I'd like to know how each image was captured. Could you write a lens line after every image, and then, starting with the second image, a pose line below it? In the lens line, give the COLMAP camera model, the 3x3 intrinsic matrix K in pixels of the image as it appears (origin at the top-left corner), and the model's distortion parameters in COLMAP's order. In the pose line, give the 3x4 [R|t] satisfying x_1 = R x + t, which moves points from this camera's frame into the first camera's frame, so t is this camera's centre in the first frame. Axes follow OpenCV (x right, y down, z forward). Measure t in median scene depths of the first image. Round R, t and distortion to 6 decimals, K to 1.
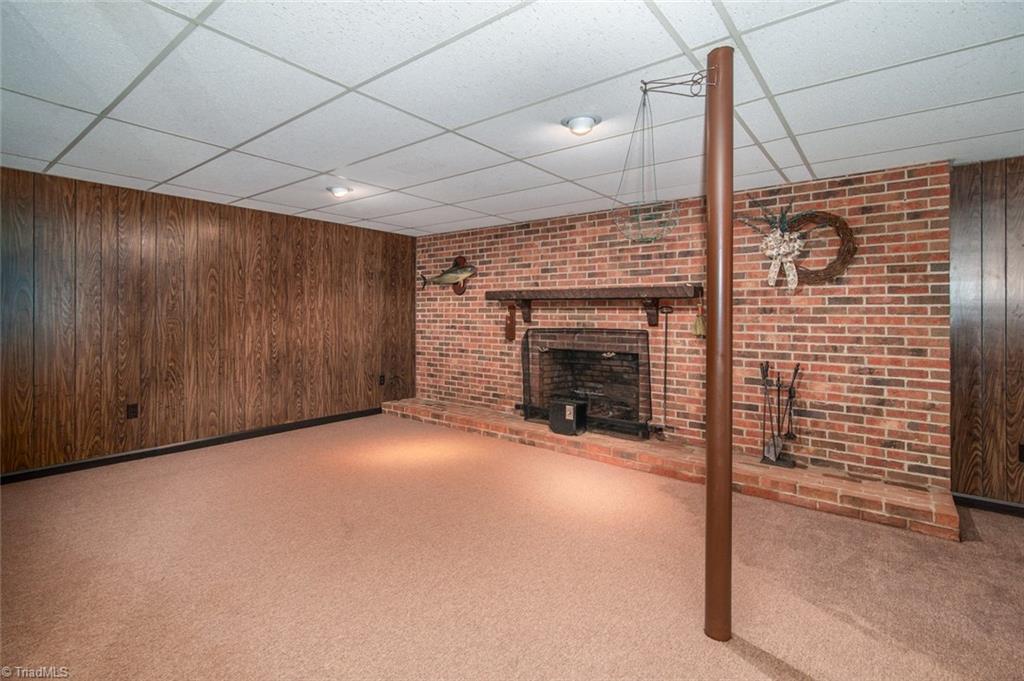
lens RADIAL K [[471.3, 0, 513.6], [0, 471.3, 311.3], [0, 0, 1]] dist [0.003189, -0.000107]
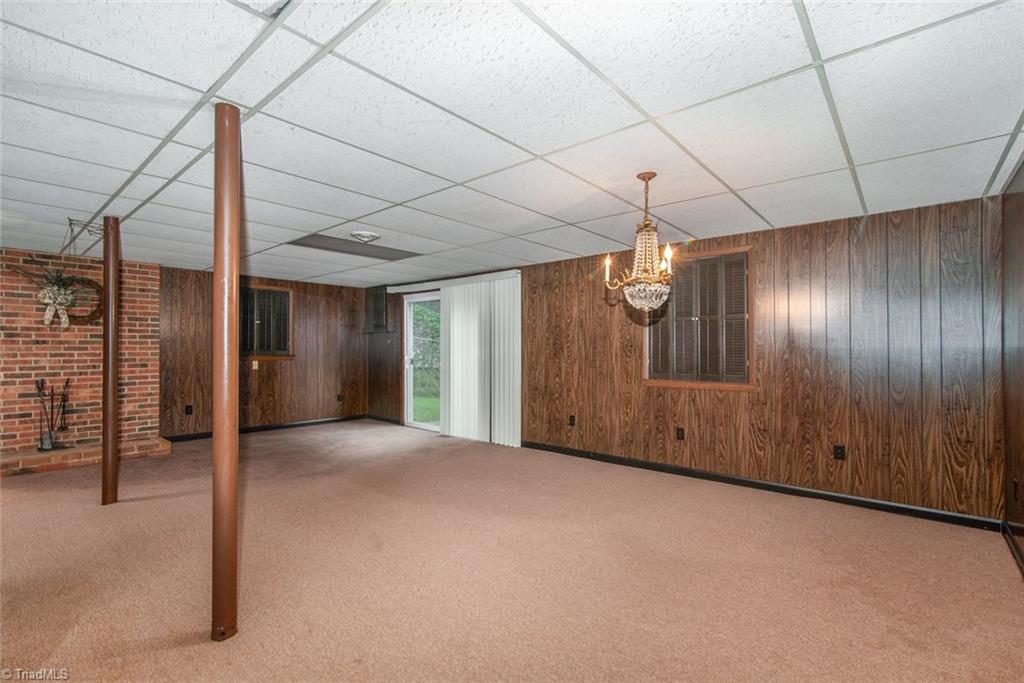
lens RADIAL K [[471.3, 0, 510.0], [0, 471.3, 339.8], [0, 0, 1]] dist [0.003189, -0.000107]
pose [[0.033190, 0.006259, 0.999429, -0.833435], [-0.008719, 0.999944, -0.005972, -0.012892], [-0.999411, -0.008516, 0.033242, -0.429776]]
